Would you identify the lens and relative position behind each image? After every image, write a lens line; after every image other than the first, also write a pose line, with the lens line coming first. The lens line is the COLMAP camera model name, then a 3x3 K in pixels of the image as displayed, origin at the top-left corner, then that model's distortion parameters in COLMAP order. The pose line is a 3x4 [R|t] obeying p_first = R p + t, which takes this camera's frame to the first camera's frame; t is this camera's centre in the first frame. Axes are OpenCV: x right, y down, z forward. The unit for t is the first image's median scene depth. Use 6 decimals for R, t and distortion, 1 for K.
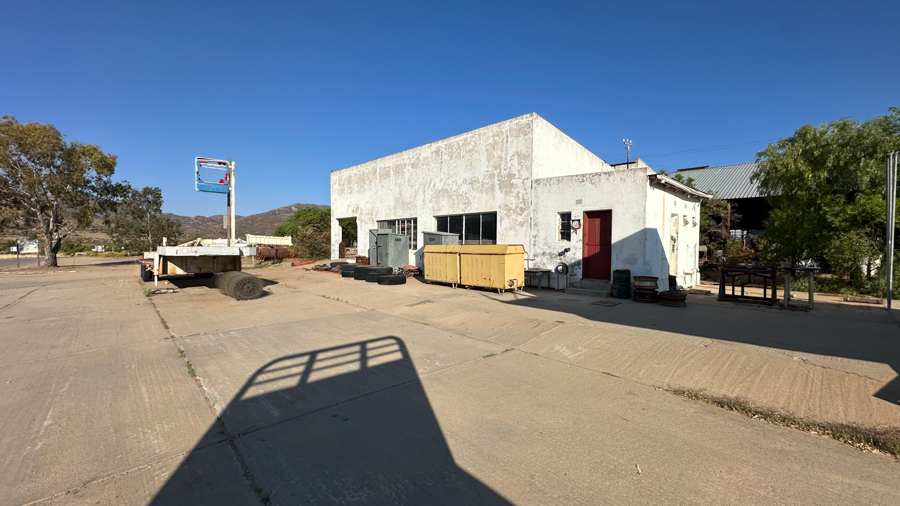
lens RADIAL K [[357.9, 0, 448.0], [0, 357.9, 253.8], [0, 0, 1]] dist [-0.002532, 0.000584]
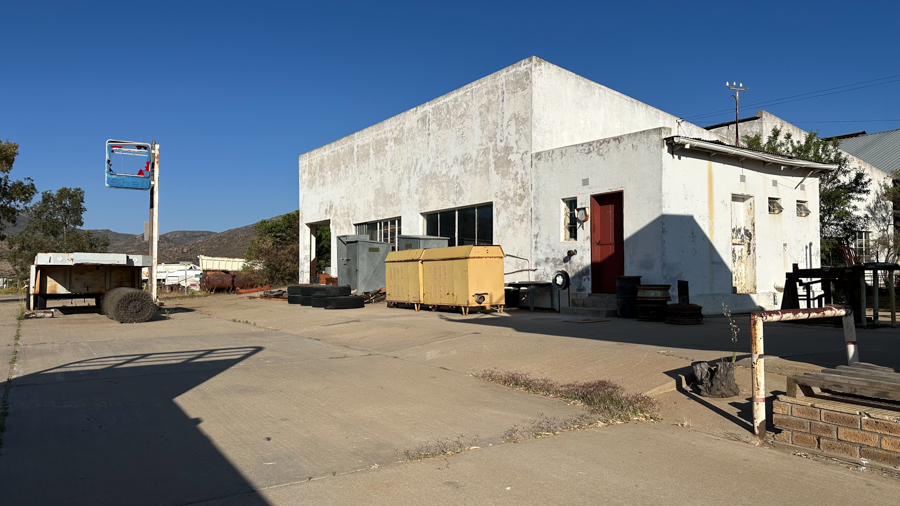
lens RADIAL K [[620.8, 0, 456.3], [0, 620.8, 252.2], [0, 0, 1]] dist [0.122978, -0.166510]
pose [[0.987997, -0.015443, -0.153697, 0.230280], [0.005693, 0.997954, -0.063678, 0.048954], [0.154366, 0.062038, 0.986064, -0.163411]]
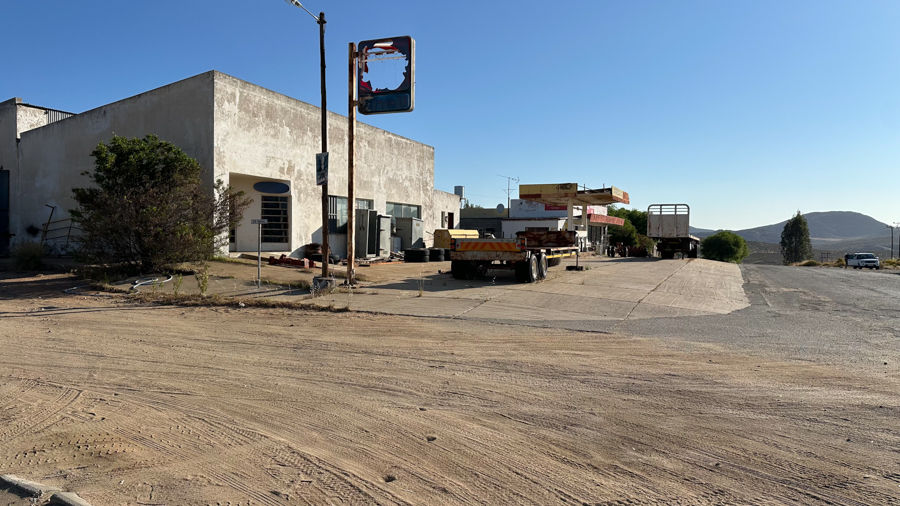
lens RADIAL K [[620.8, 0, 456.3], [0, 620.8, 252.2], [0, 0, 1]] dist [0.122978, -0.166510]
pose [[-0.409819, -0.033782, 0.911541, -1.998788], [0.013522, 0.998979, 0.043102, -0.035924], [-0.912067, 0.029990, -0.408943, 1.741971]]
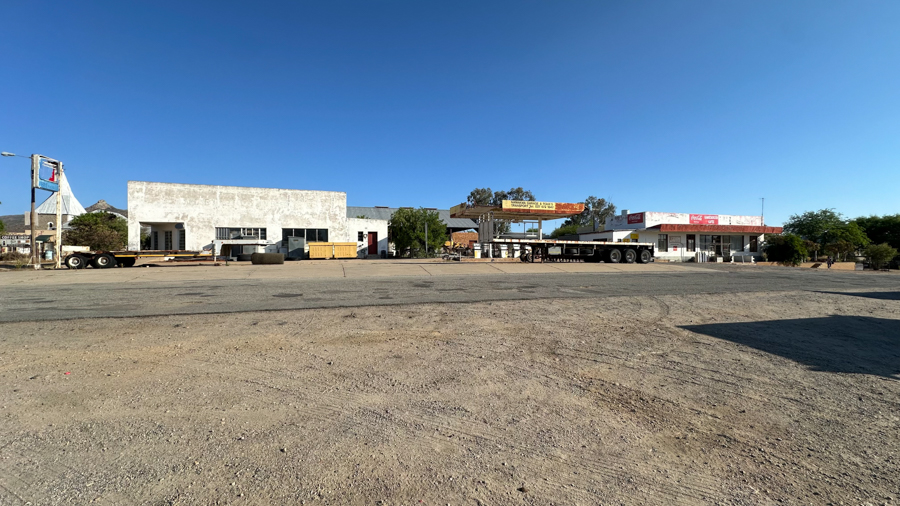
lens RADIAL K [[357.9, 0, 448.0], [0, 357.9, 253.8], [0, 0, 1]] dist [-0.002532, 0.000584]
pose [[0.421806, -0.010223, 0.906628, -1.532608], [0.036391, 0.999322, -0.005663, 0.080055], [-0.905955, 0.035382, 0.421892, -0.641151]]
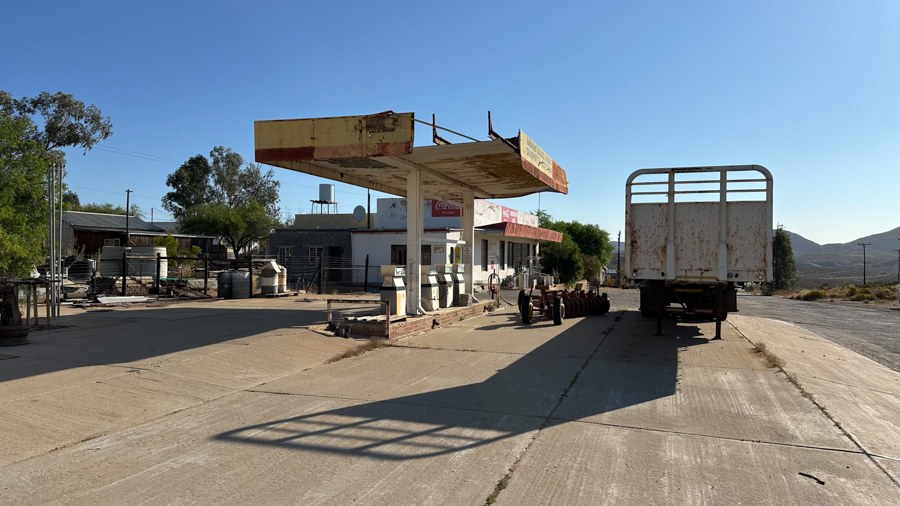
lens RADIAL K [[620.8, 0, 456.3], [0, 620.8, 252.2], [0, 0, 1]] dist [0.122978, -0.166510]
pose [[-0.488570, -0.007537, 0.872492, -0.509368], [0.014256, 0.999760, 0.016619, -0.025202], [-0.872408, 0.020558, -0.488345, 0.502084]]
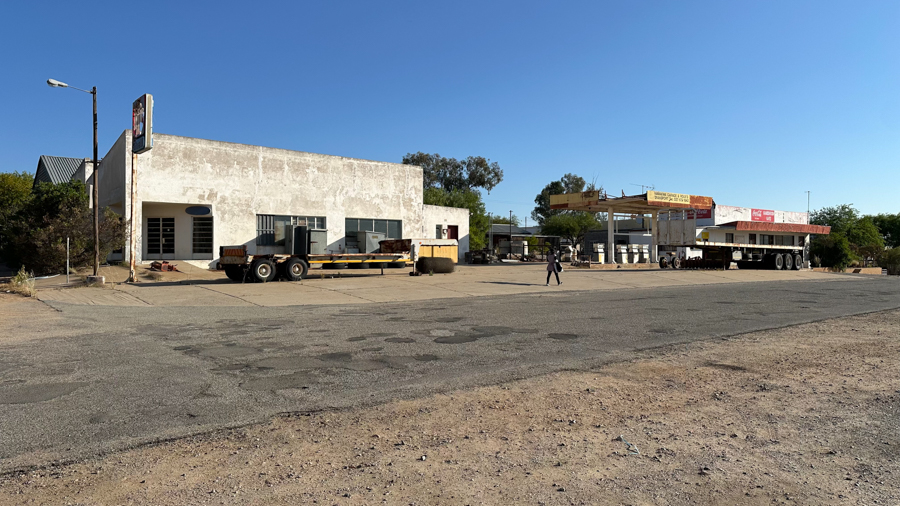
lens RADIAL K [[620.8, 0, 456.3], [0, 620.8, 252.2], [0, 0, 1]] dist [0.122978, -0.166510]
pose [[0.055917, -0.006038, 0.998417, -2.376139], [0.031531, 0.999494, 0.004278, 0.016637], [-0.997937, 0.031242, 0.056079, 0.568716]]
